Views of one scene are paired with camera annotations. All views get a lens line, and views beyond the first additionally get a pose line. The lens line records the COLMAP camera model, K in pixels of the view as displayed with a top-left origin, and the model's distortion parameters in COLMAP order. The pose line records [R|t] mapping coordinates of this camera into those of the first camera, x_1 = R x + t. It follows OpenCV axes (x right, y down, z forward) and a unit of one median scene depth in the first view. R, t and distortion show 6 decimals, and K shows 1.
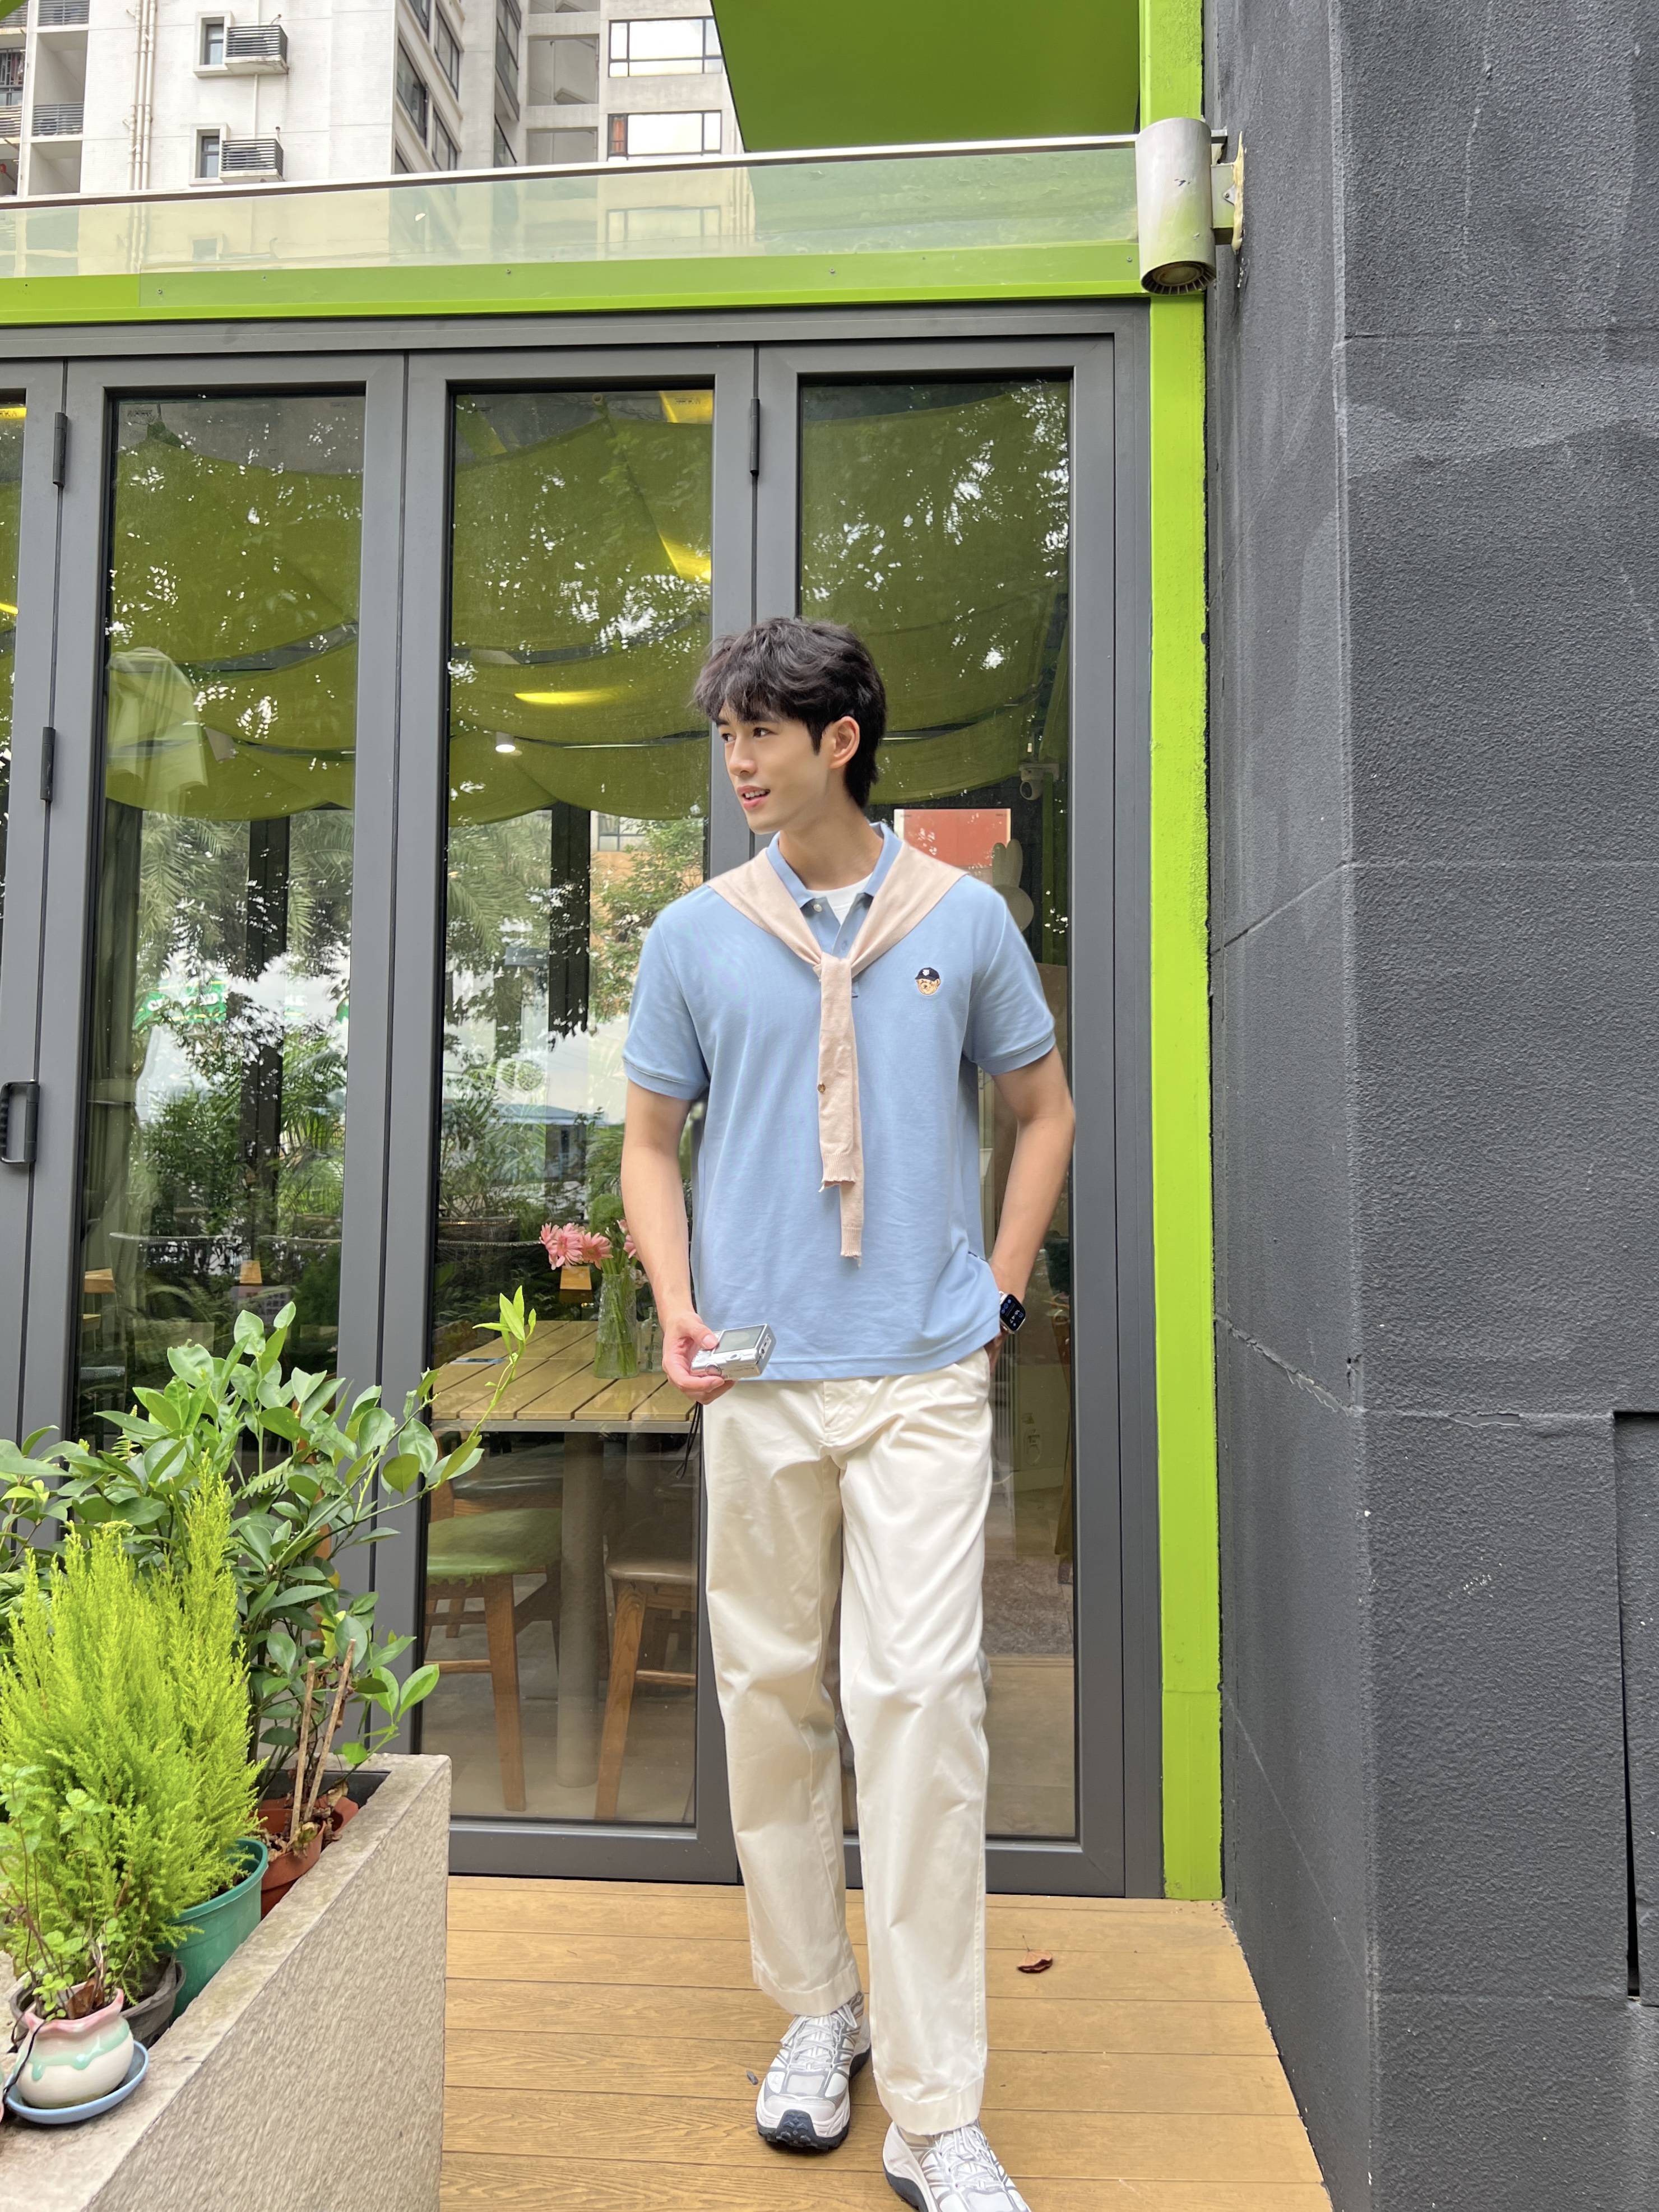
lens RADIAL K [[1689.2, 0, 830.8], [0, 1689.2, 973.4], [0, 0, 1]] dist [0.024564, -0.032344]
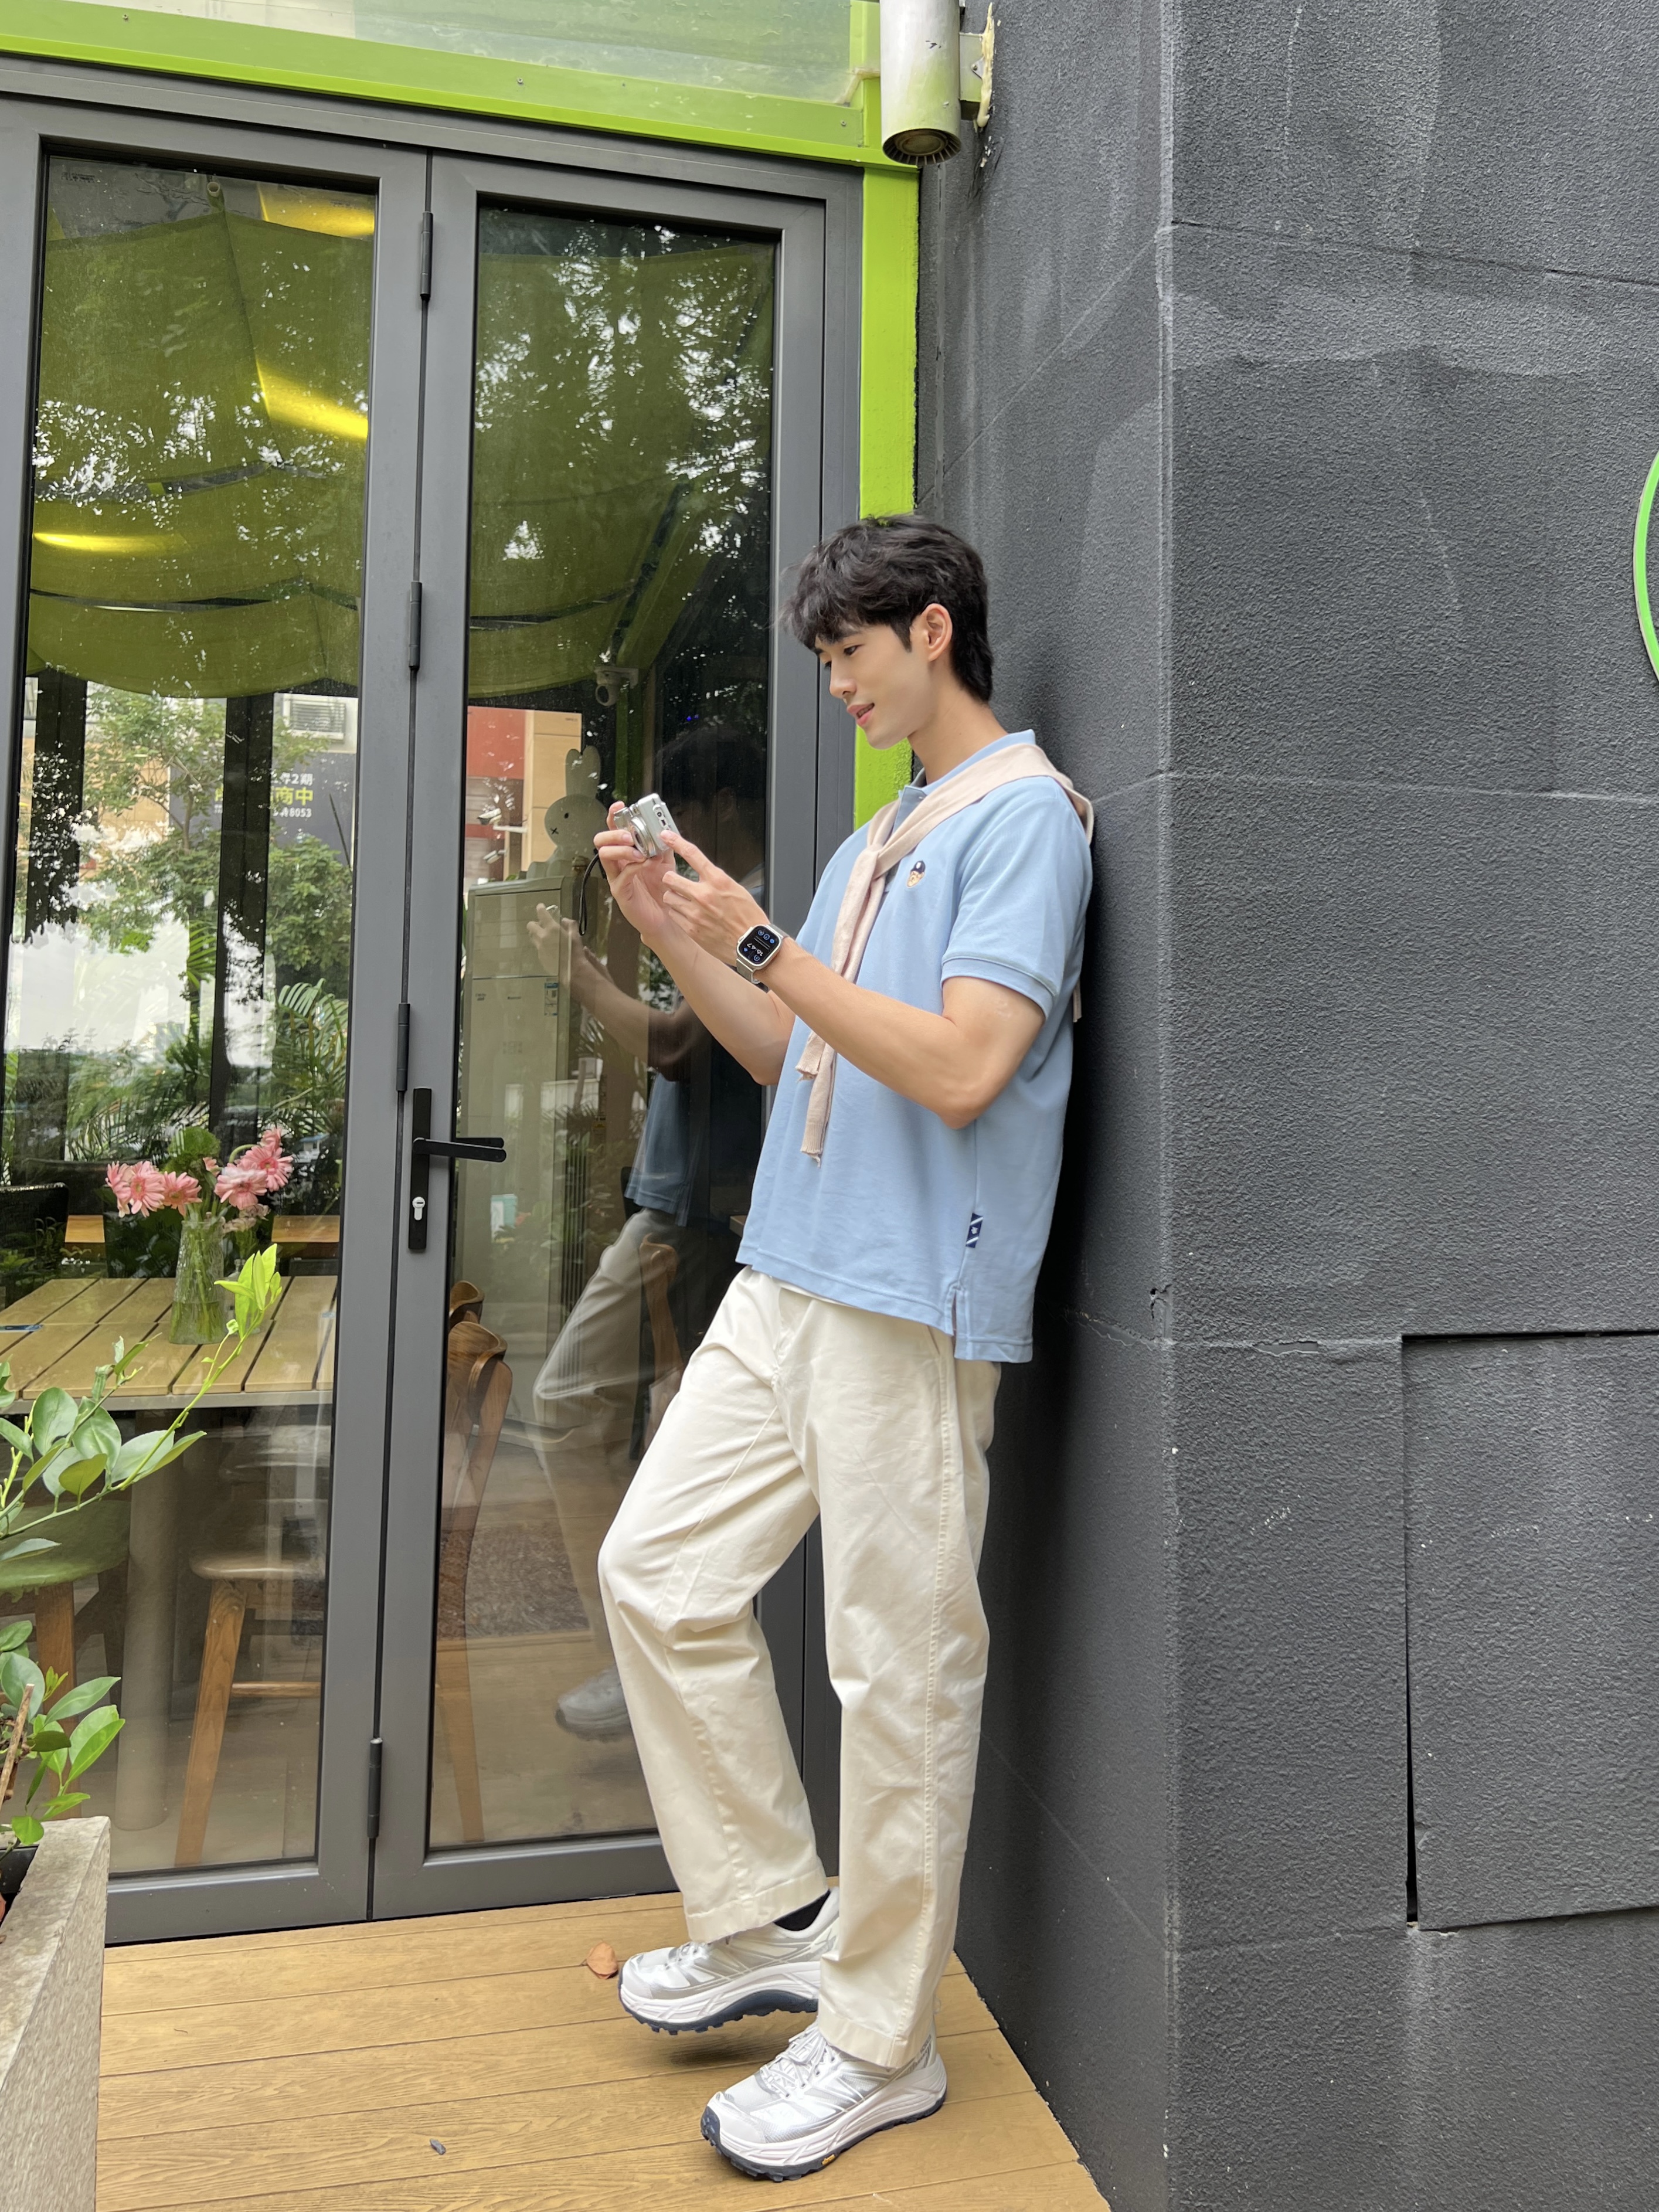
lens RADIAL K [[1776.7, 0, 829.2], [0, 1776.7, 911.7], [0, 0, 1]] dist [0.016901, -0.016139]
pose [[0.955331, 0.032896, 0.293701, -0.165256], [-0.034439, 0.999407, 0.000081, 0.019810], [-0.293524, -0.010192, 0.955897, 0.094973]]
